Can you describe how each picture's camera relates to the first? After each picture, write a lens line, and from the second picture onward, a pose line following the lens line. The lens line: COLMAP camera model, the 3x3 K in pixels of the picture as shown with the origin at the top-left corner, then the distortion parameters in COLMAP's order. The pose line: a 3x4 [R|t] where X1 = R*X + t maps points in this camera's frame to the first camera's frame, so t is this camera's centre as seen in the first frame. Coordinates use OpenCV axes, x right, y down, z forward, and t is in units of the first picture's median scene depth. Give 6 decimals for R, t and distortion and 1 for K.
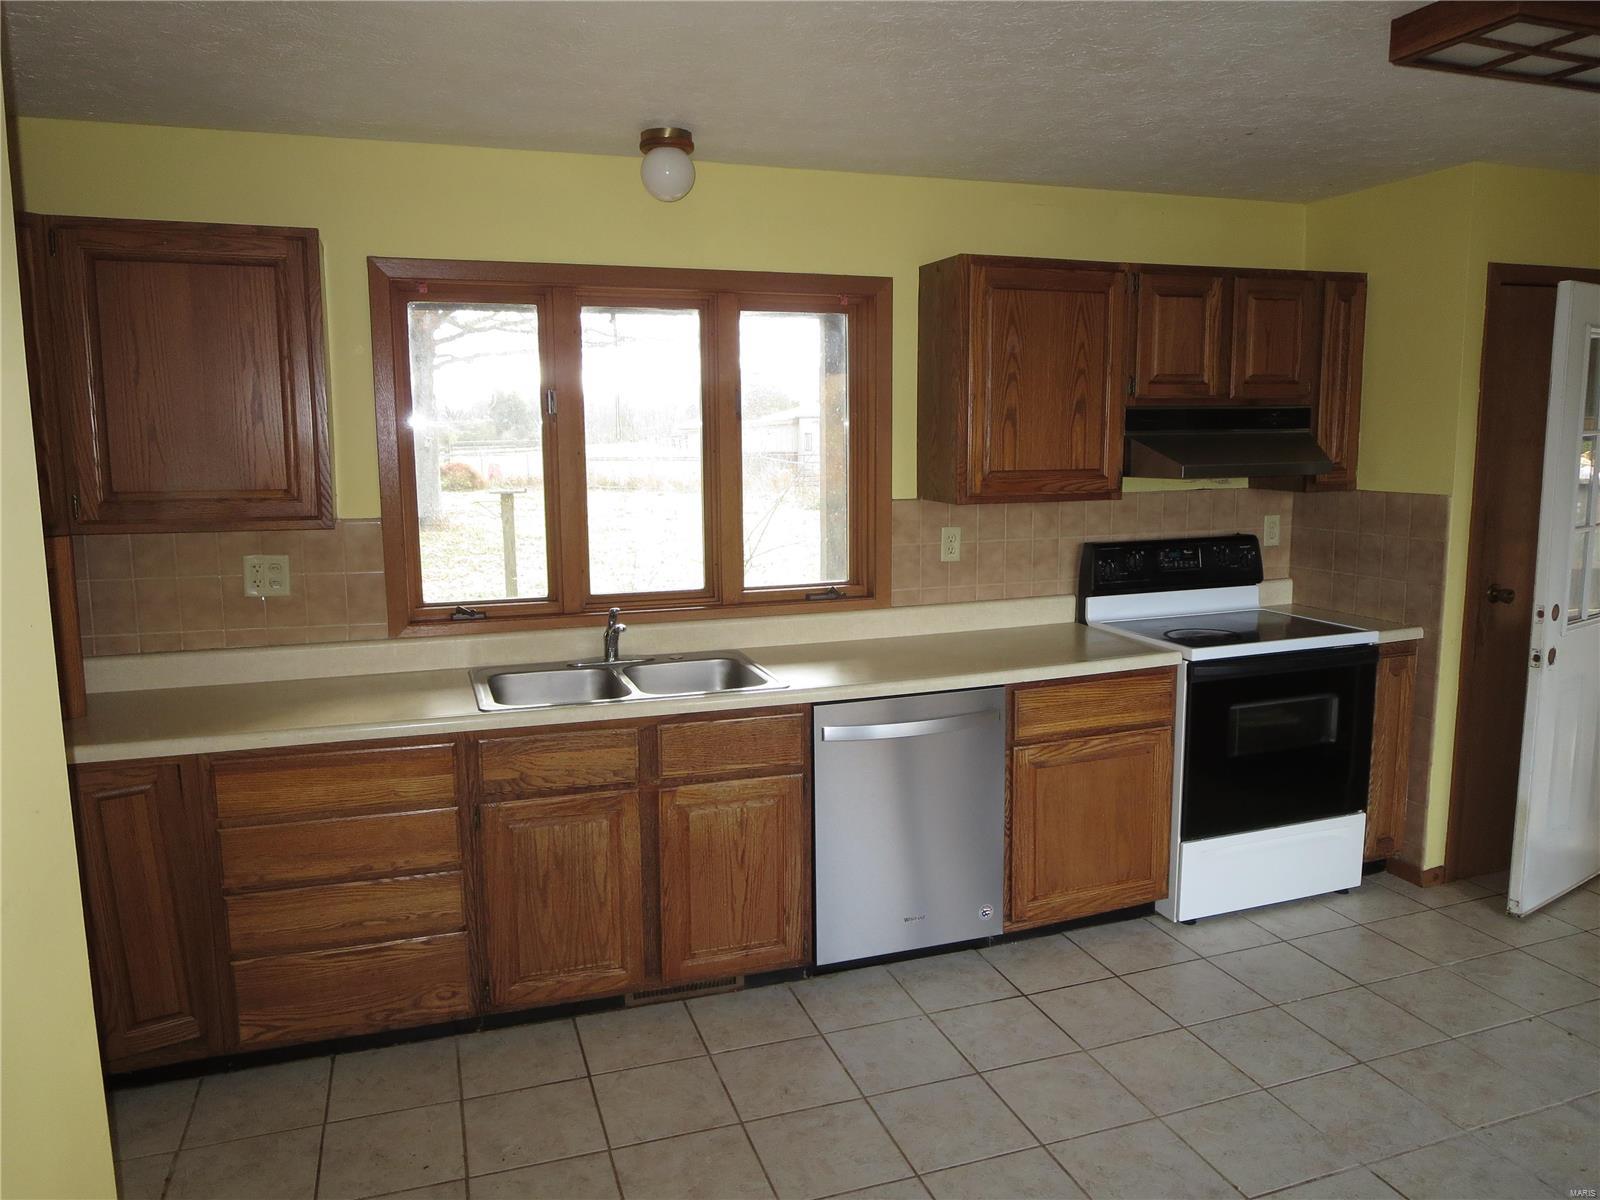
lens RADIAL K [[1107.0, 0, 799.8], [0, 1107.0, 599.0], [0, 0, 1]] dist [-0.036560, -0.010631]
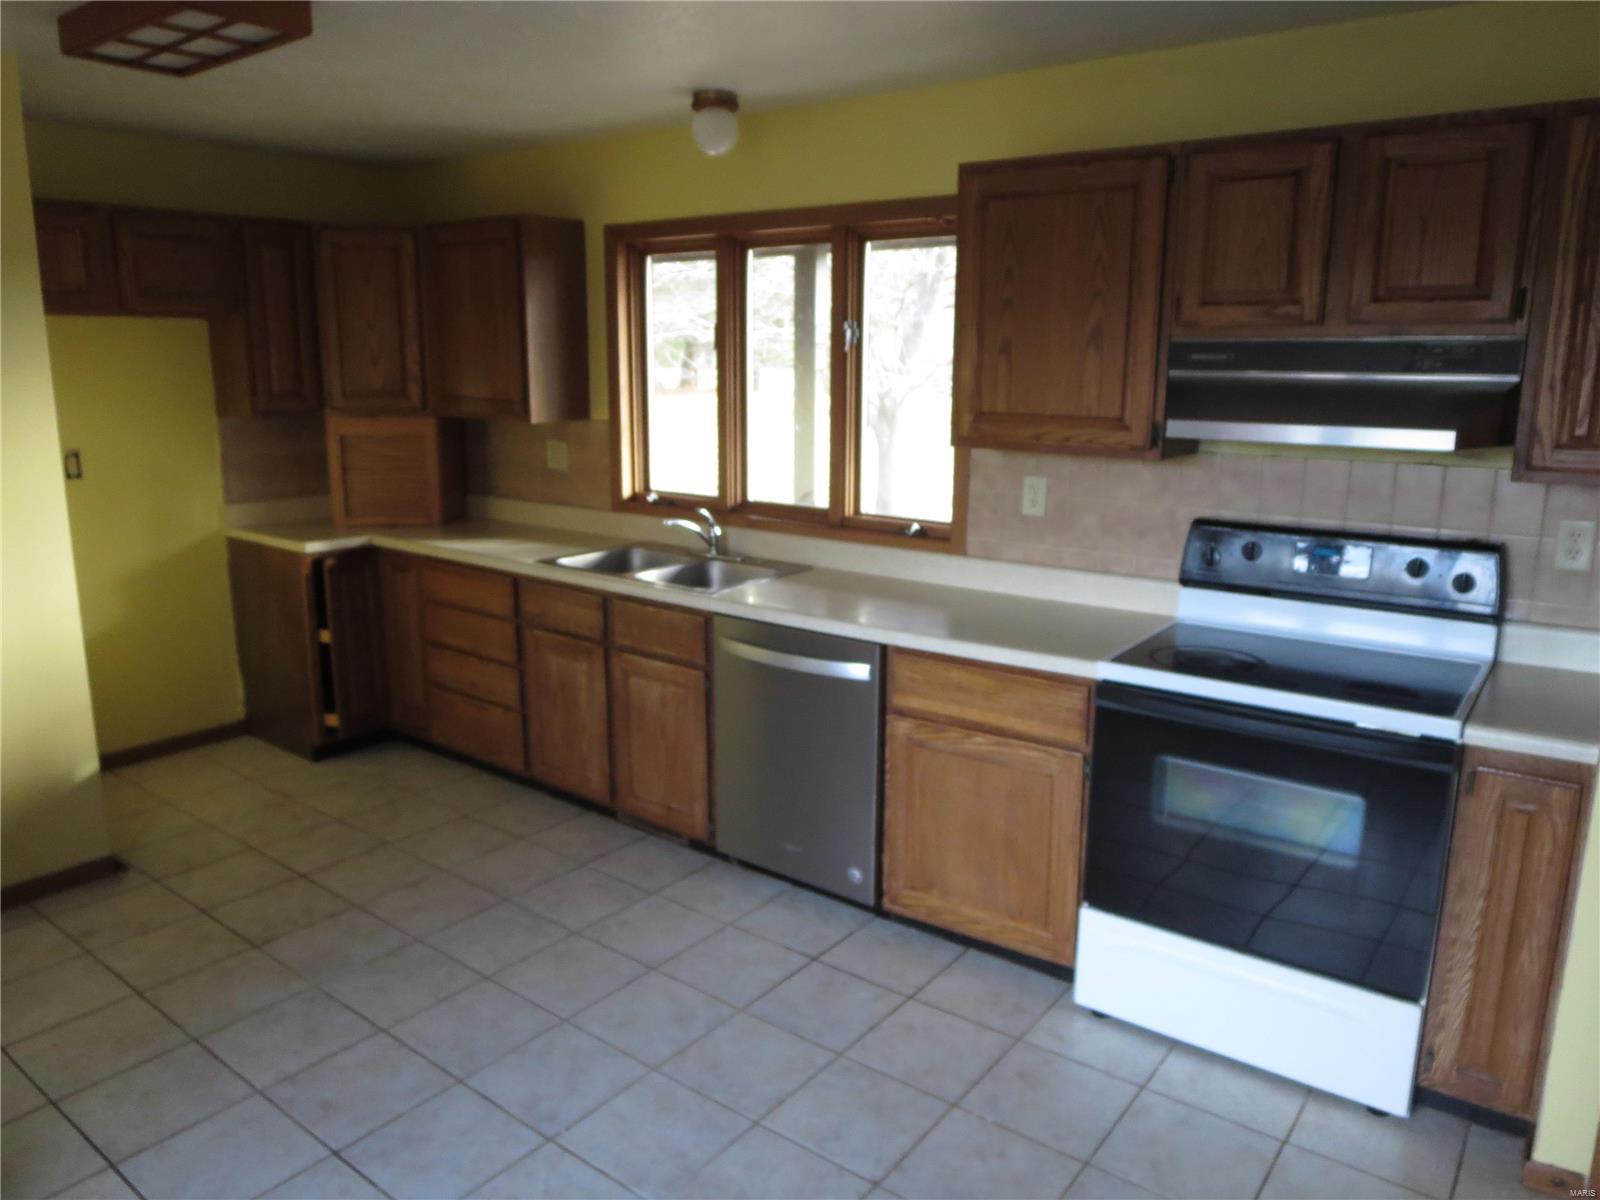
lens RADIAL K [[1107.0, 0, 797.9], [0, 1107.0, 593.5], [0, 0, 1]] dist [-0.036560, -0.010631]
pose [[0.555749, 0.185812, -0.810319, 0.851757], [-0.134016, 0.981978, 0.133262, -0.073924], [0.820478, 0.034536, 0.570635, 0.396606]]
